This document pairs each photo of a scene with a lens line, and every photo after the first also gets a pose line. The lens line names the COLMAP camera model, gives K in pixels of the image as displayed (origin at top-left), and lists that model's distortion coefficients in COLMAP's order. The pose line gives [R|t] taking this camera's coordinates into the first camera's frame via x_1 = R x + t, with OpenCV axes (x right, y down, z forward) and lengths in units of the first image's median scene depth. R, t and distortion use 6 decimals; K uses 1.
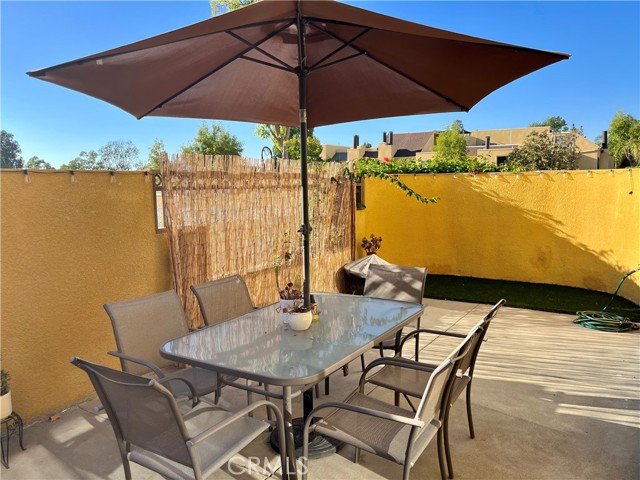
lens RADIAL K [[488.7, 0, 322.6], [0, 488.7, 242.6], [0, 0, 1]] dist [0.043208, -0.057682]
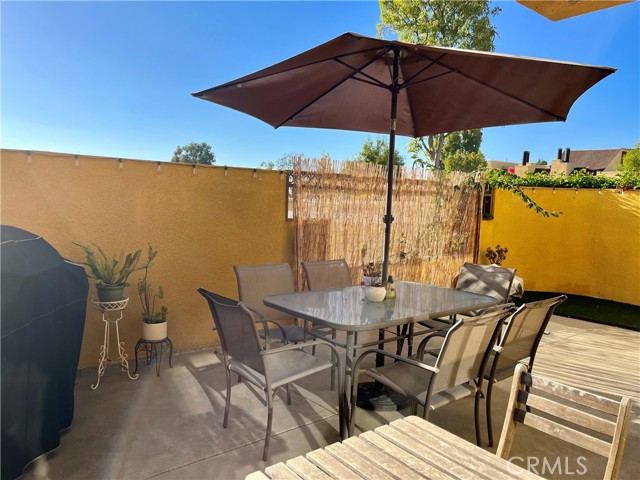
lens RADIAL K [[488.7, 0, 317.4], [0, 488.7, 238.3], [0, 0, 1]] dist [0.043208, -0.057682]
pose [[0.942454, 0.076650, -0.325432, 0.133360], [-0.088810, 0.995791, -0.022653, 0.042528], [0.322325, 0.050250, 0.945294, -0.124058]]
